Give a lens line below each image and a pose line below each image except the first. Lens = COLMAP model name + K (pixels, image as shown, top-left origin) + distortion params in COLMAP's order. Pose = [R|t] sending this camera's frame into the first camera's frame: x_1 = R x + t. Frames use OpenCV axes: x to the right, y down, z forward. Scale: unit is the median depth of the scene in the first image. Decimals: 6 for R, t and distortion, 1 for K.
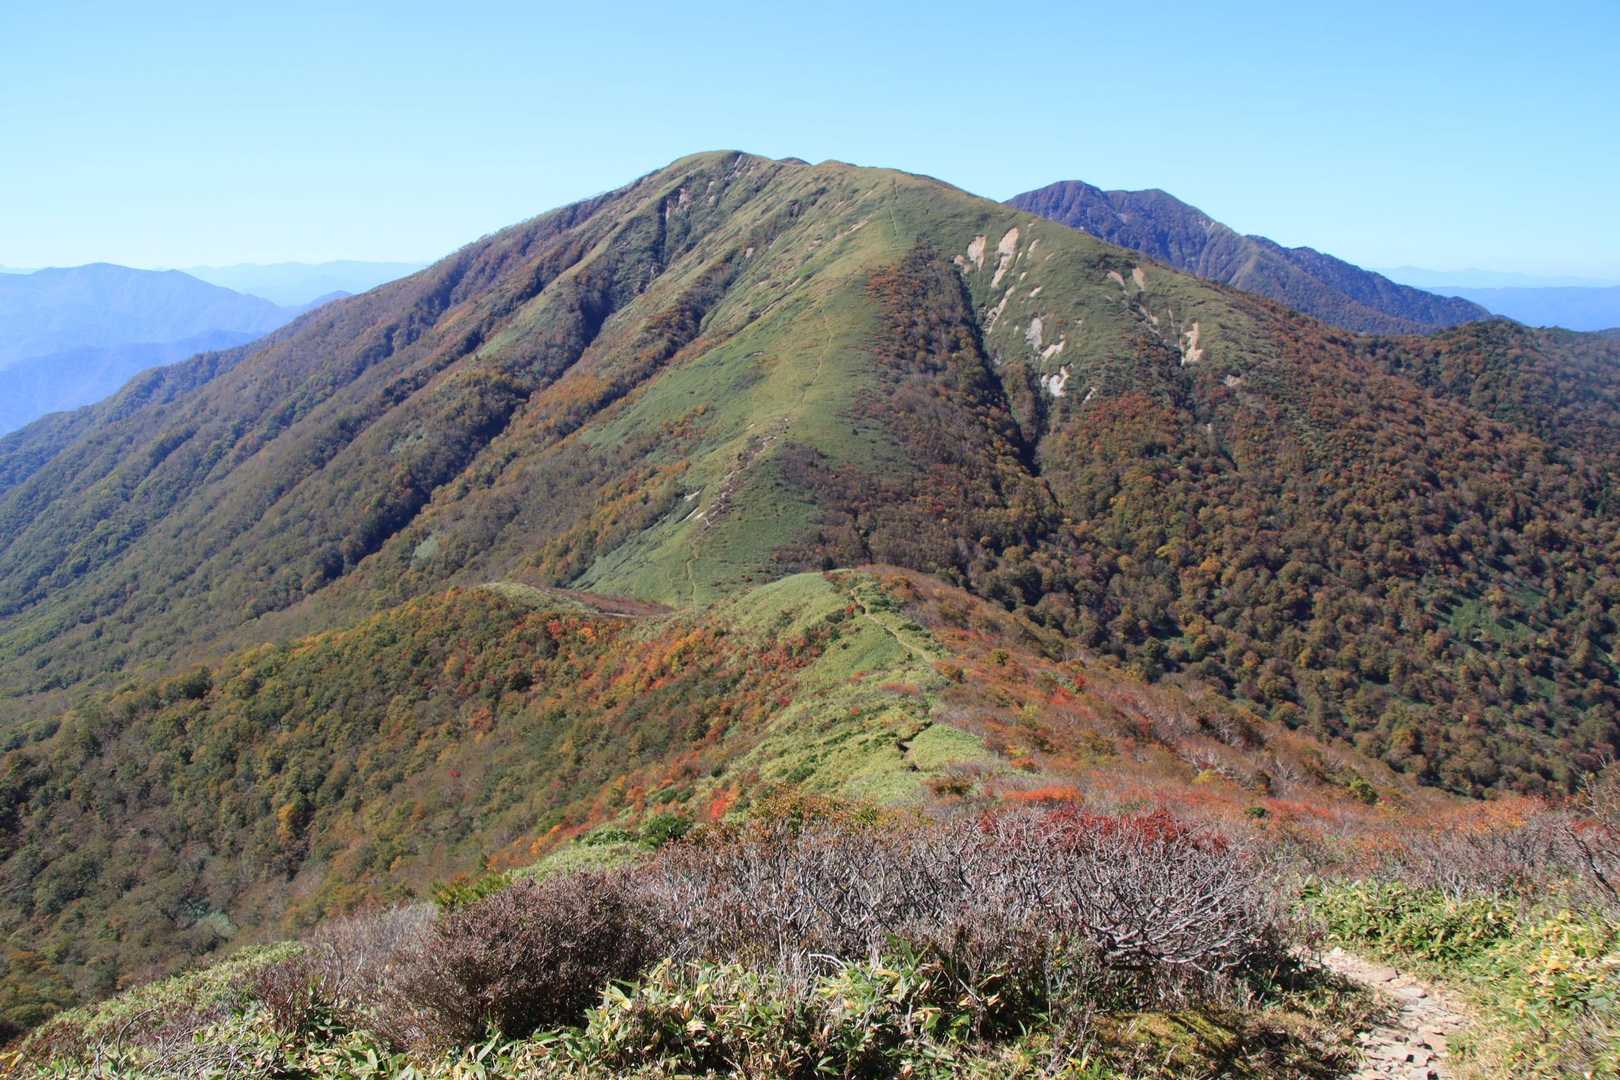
lens RADIAL K [[1279.6, 0, 808.7], [0, 1279.6, 600.9], [0, 0, 1]] dist [-0.212005, 0.347520]
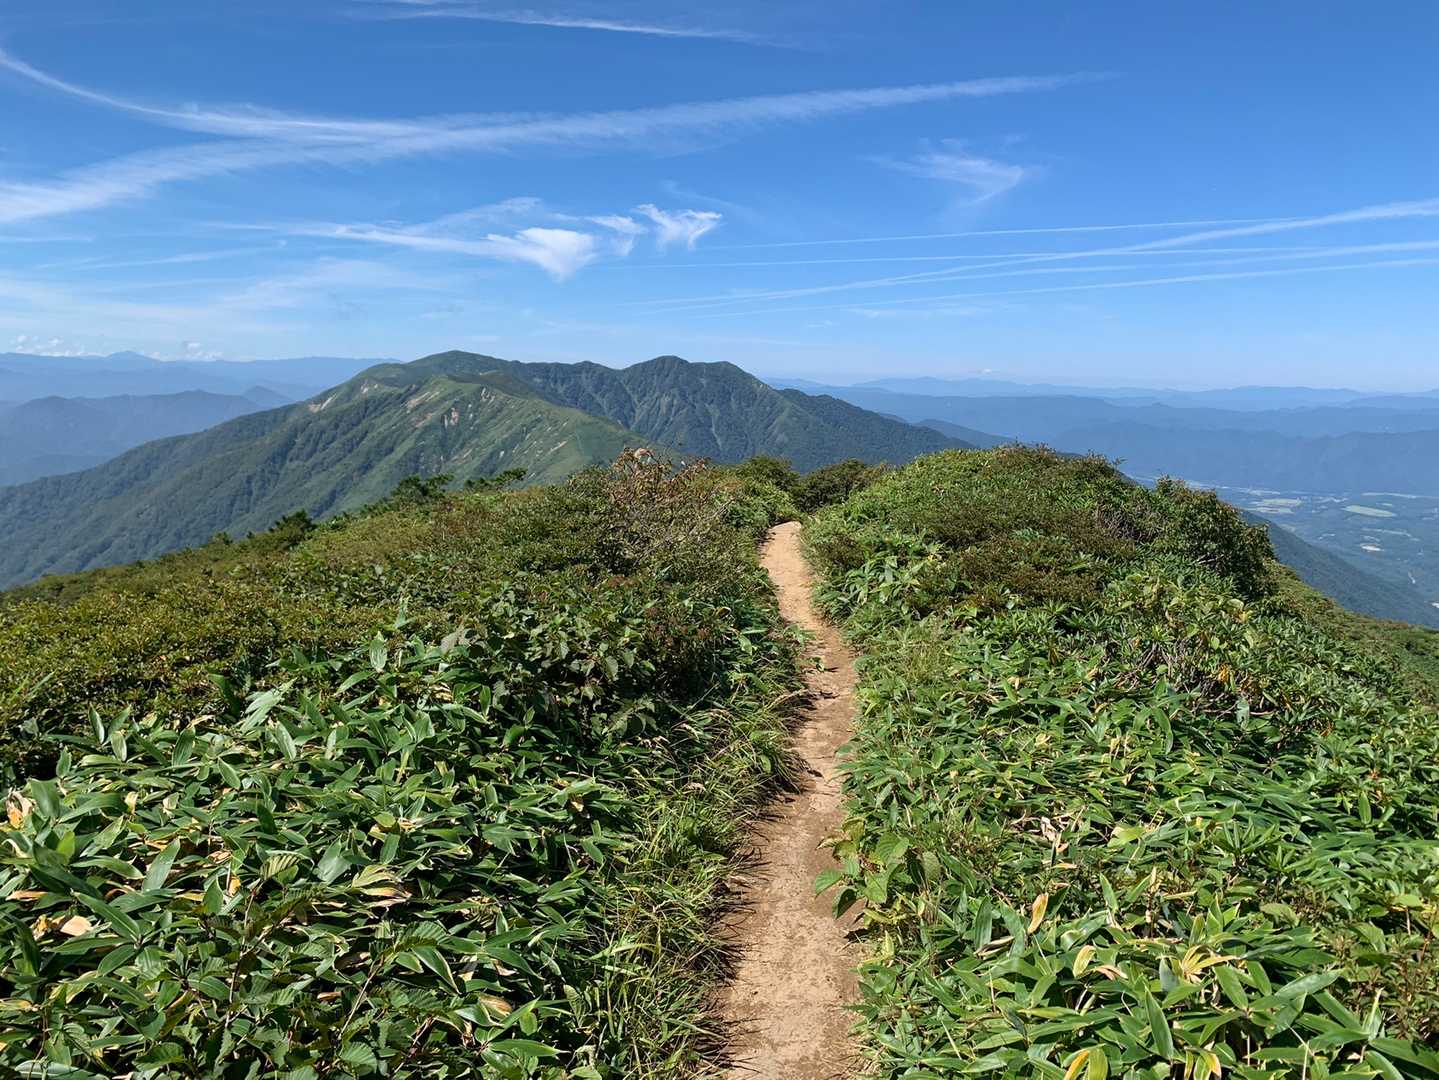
lens RADIAL K [[1054.9, 0, 719.5], [0, 1054.9, 540.0], [0, 0, 1]] dist [0.040065, -0.002695]
pose [[0.969537, -0.012231, 0.244638, -0.122472], [0.035183, 0.995350, -0.089672, 0.003517], [-0.242404, 0.095547, 0.965459, -0.606456]]
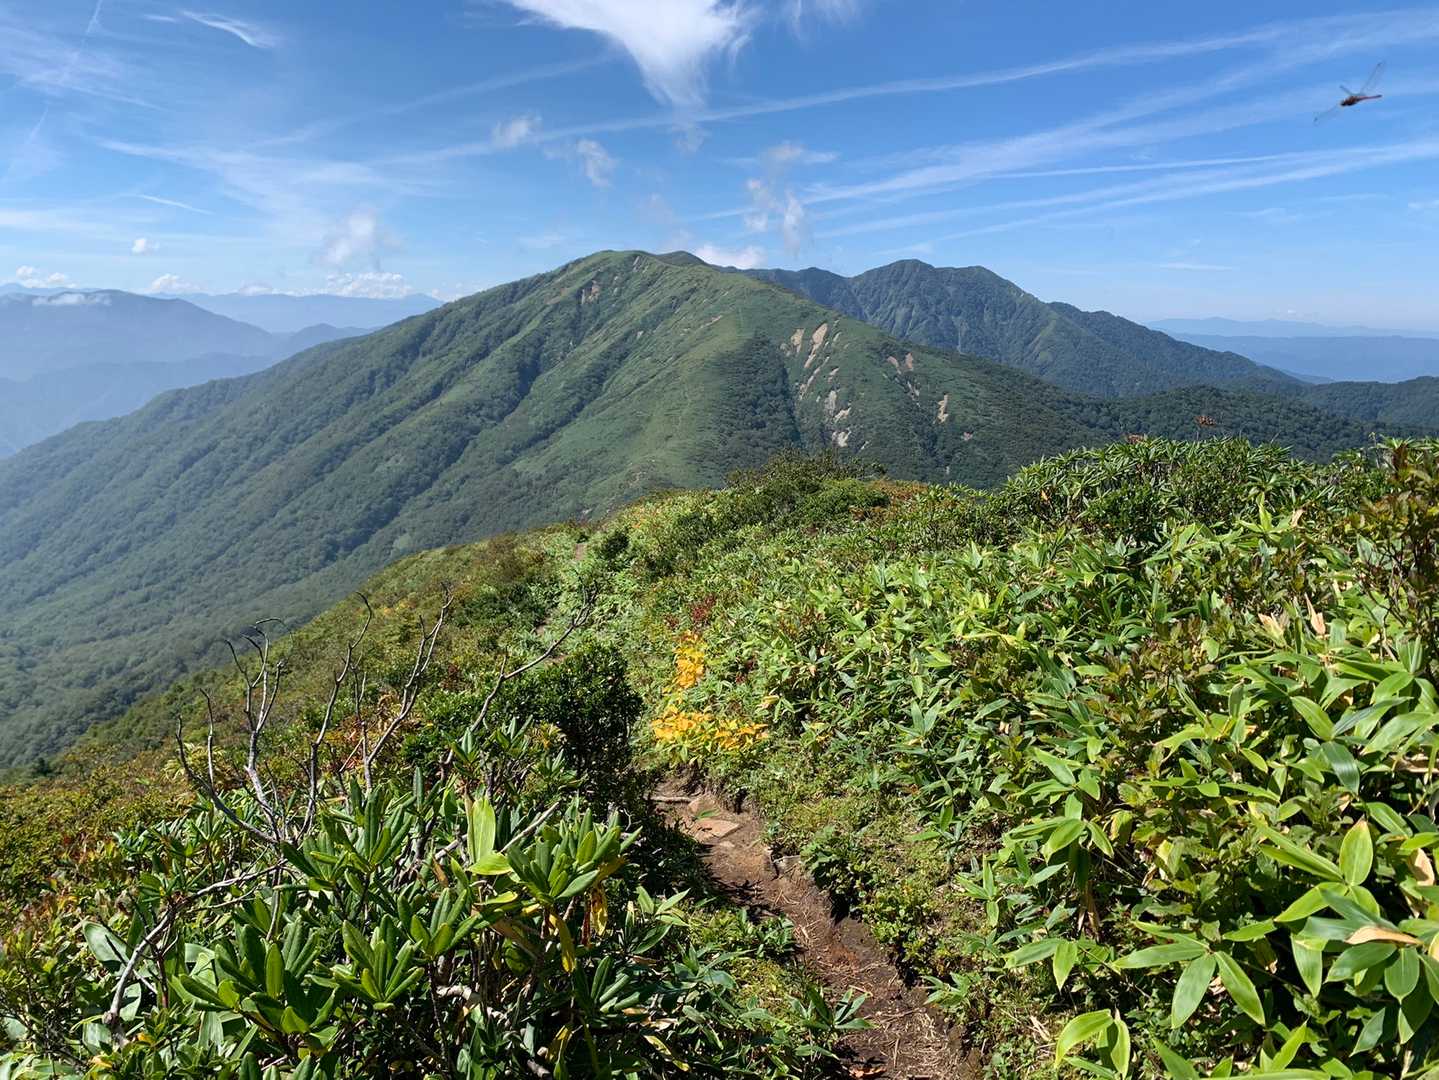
lens RADIAL K [[1054.9, 0, 719.5], [0, 1054.9, 540.0], [0, 0, 1]] dist [0.040065, -0.002695]
pose [[0.999749, 0.020948, 0.007971, 0.037840], [-0.020567, 0.998762, -0.045291, 0.002977], [-0.008910, 0.045116, 0.998942, -0.166907]]
